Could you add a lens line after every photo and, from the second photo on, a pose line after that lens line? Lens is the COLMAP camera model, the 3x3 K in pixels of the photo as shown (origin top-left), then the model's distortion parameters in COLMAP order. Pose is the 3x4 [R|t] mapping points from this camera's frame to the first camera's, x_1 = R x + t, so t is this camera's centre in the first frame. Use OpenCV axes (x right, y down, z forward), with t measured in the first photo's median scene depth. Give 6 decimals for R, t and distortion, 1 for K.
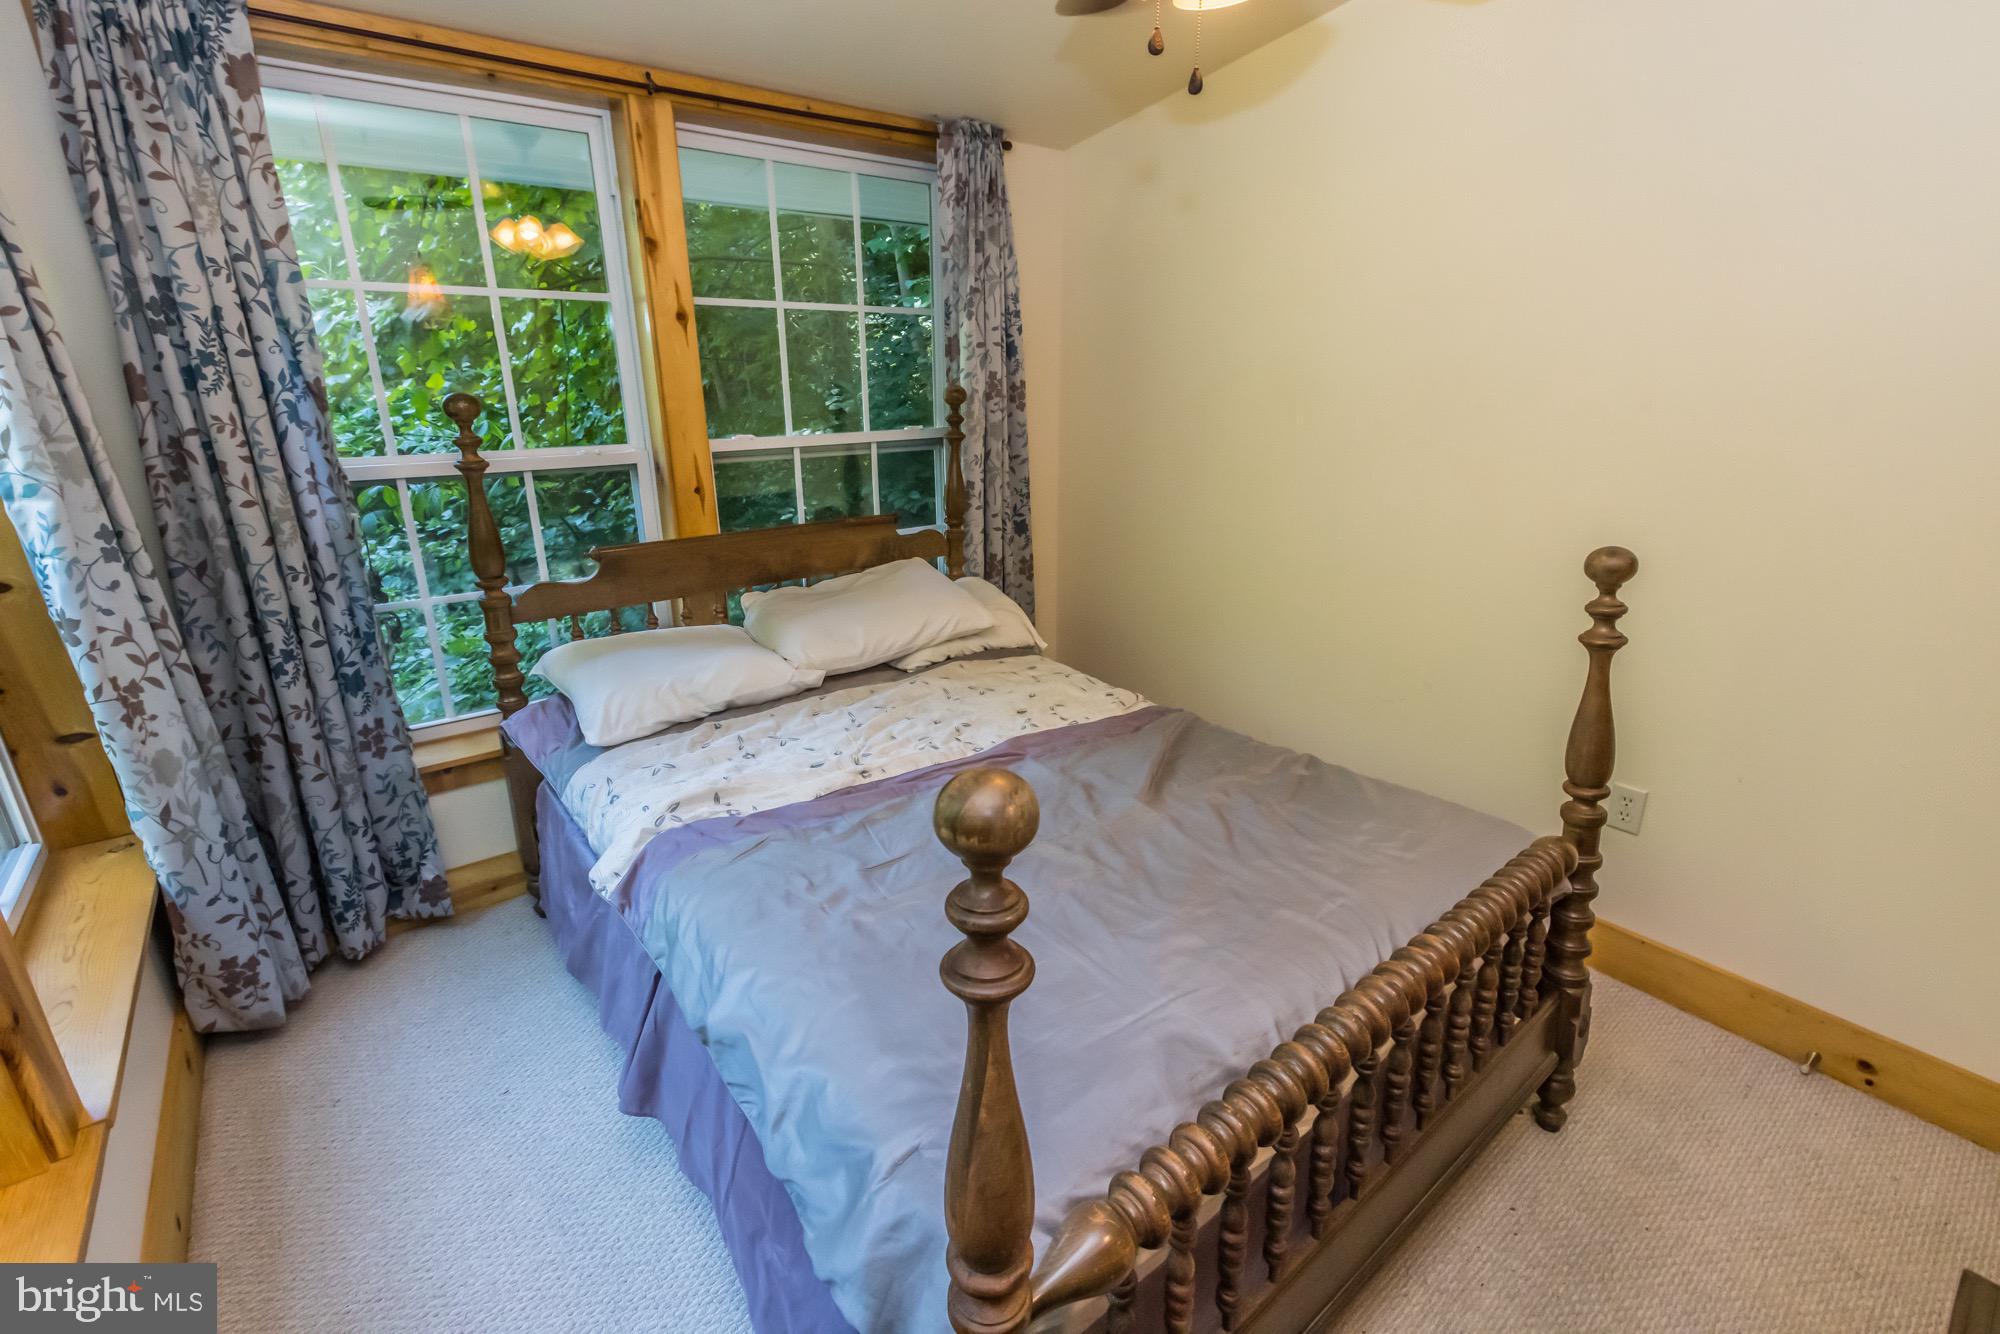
lens RADIAL K [[891.3, 0, 998.6], [0, 891.3, 670.0], [0, 0, 1]] dist [0.001347, -0.000328]
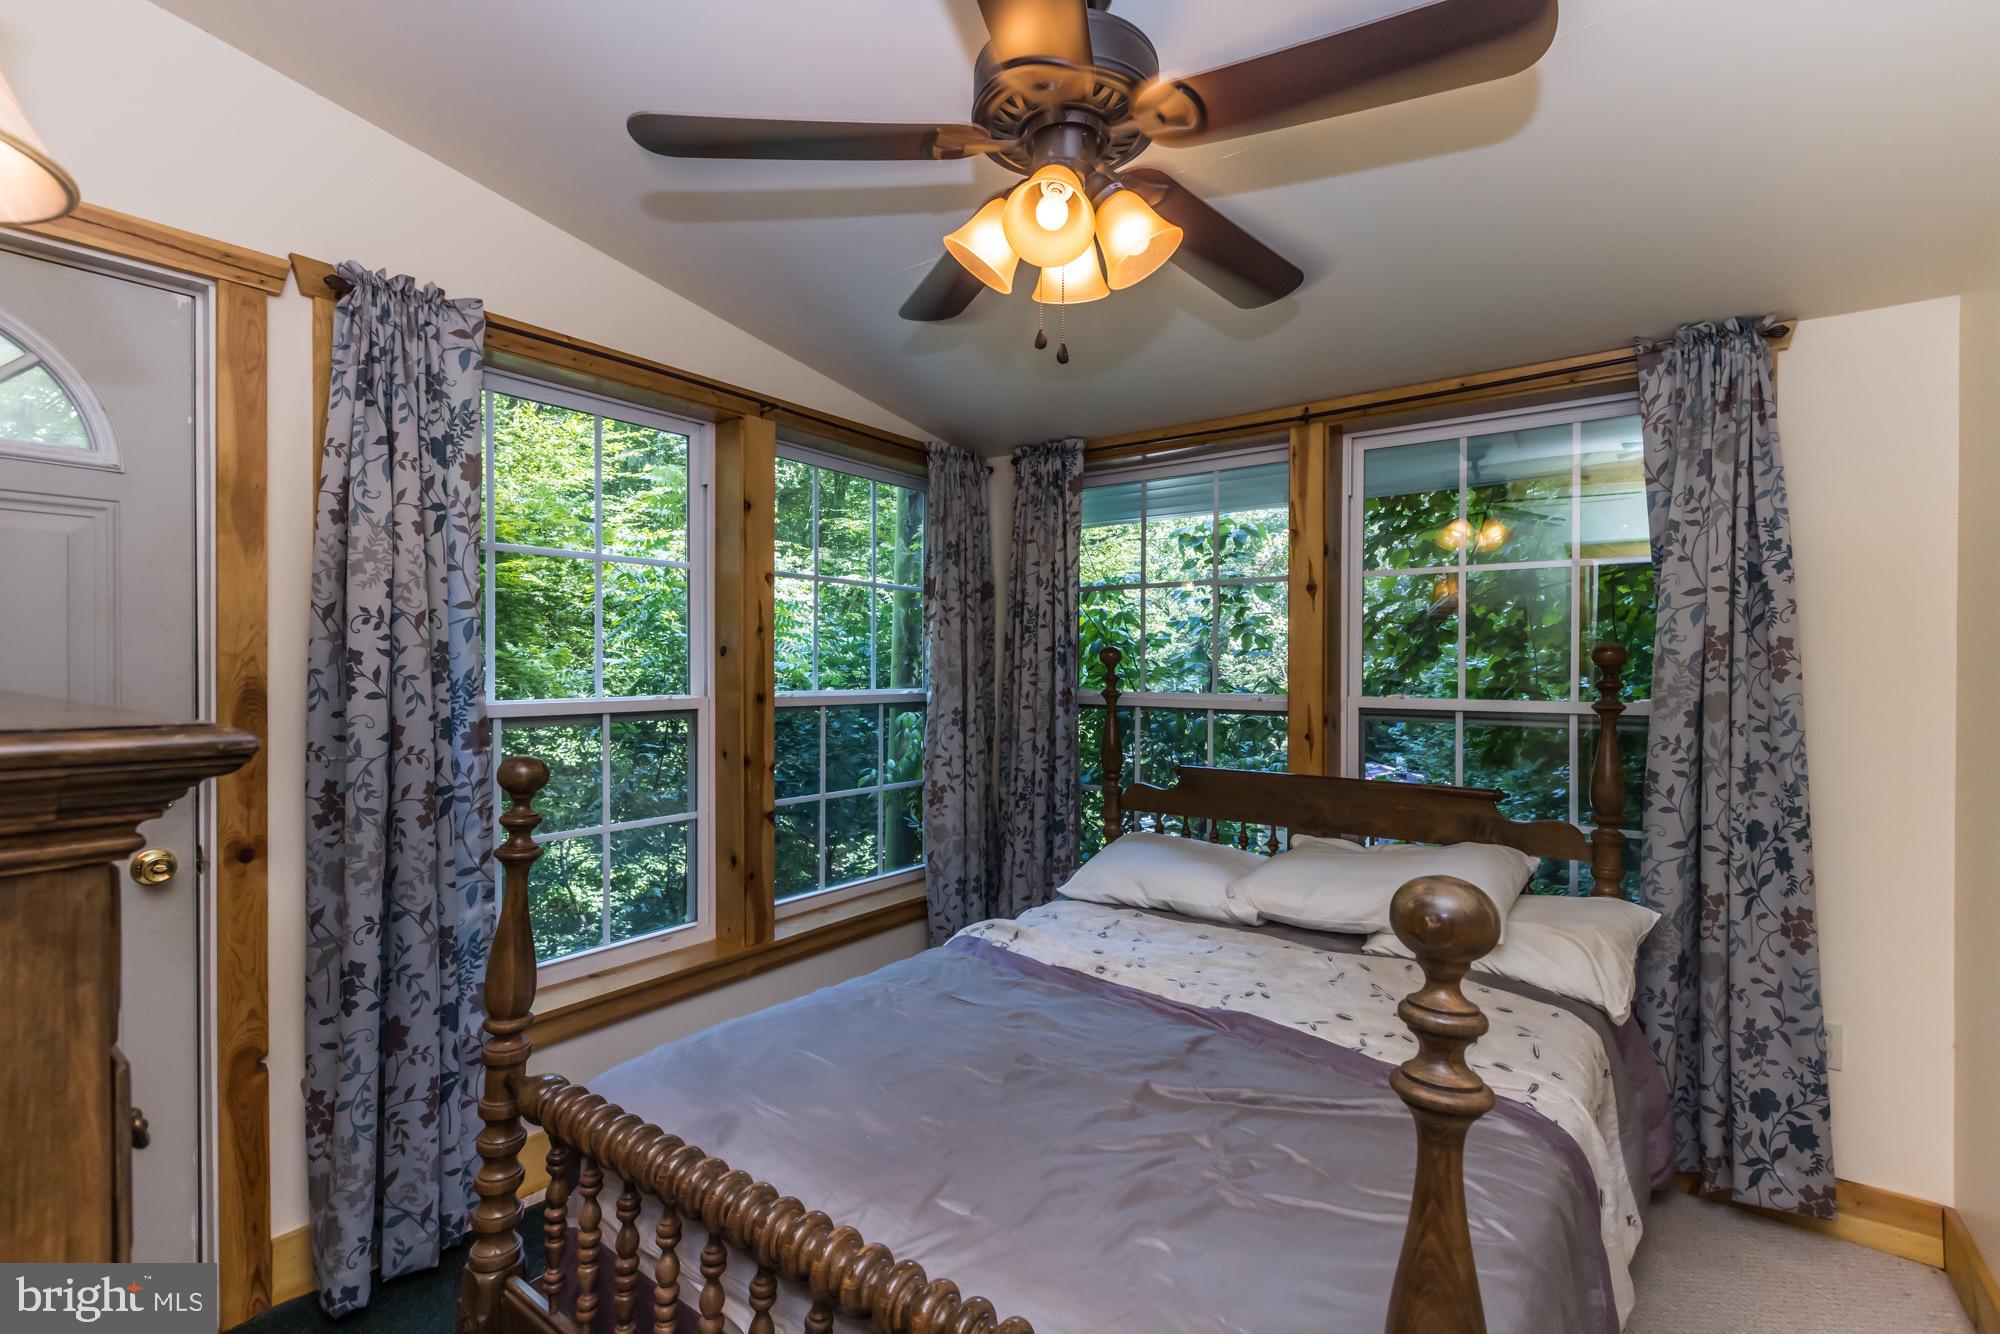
lens RADIAL K [[891.3, 0, 998.6], [0, 891.3, 670.0], [0, 0, 1]] dist [0.001347, -0.000328]
pose [[0.251566, 0.004056, -0.967832, 0.747179], [-0.319555, 0.944260, -0.079104, -0.087303], [0.913564, 0.329175, 0.238839, 0.447123]]
